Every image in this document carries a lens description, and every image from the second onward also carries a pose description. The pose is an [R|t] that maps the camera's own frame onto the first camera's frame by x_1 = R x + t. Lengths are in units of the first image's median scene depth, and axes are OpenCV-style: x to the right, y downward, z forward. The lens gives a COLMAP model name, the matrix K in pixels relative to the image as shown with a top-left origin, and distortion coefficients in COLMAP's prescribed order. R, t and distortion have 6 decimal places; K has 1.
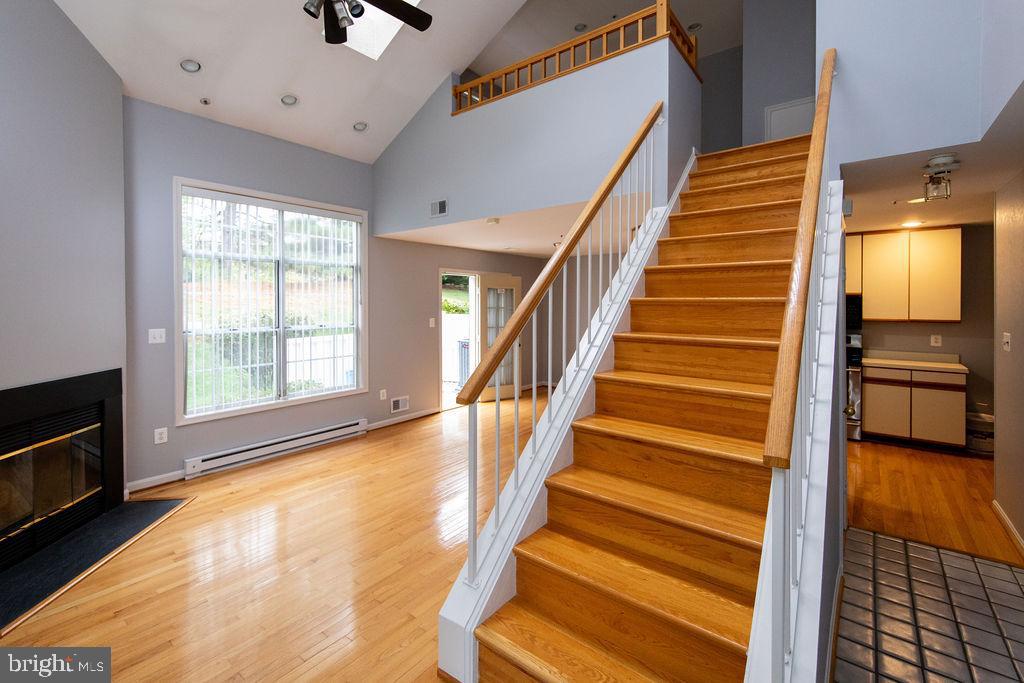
lens RADIAL K [[448.5, 0, 513.0], [0, 448.5, 305.6], [0, 0, 1]] dist [0.001443, 0.000252]
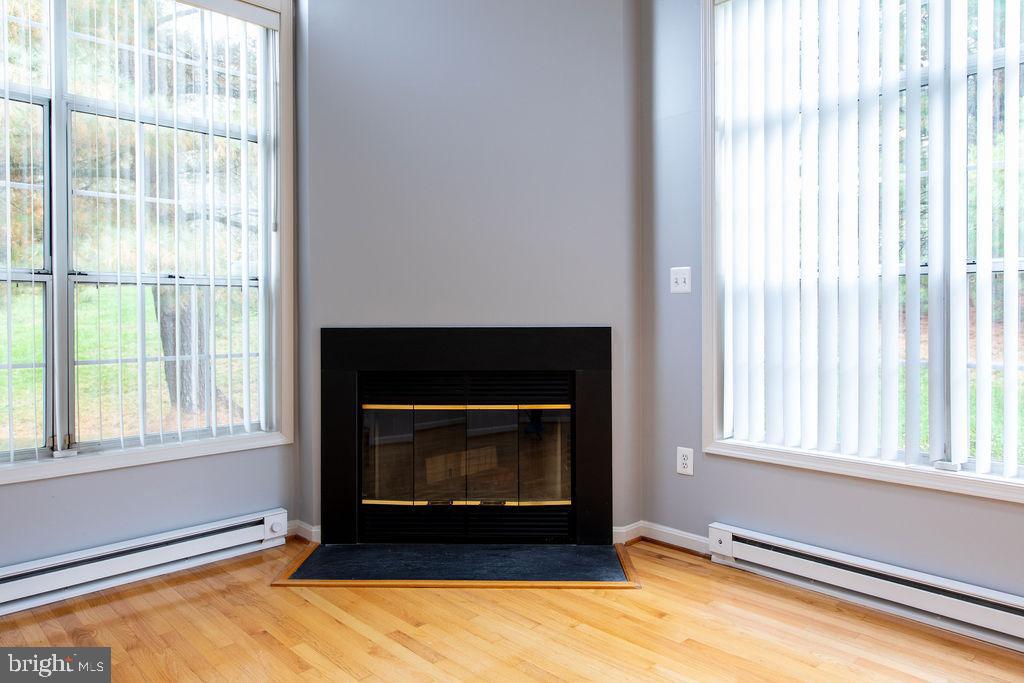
lens RADIAL K [[667.5, 0, 517.0], [0, 667.5, 318.7], [0, 0, 1]] dist [-0.000468, -0.000748]
pose [[-0.130344, 0.007947, -0.991437, 0.055113], [-0.004821, 0.999951, 0.008649, 0.109386], [0.991457, 0.005907, -0.130300, 0.903983]]
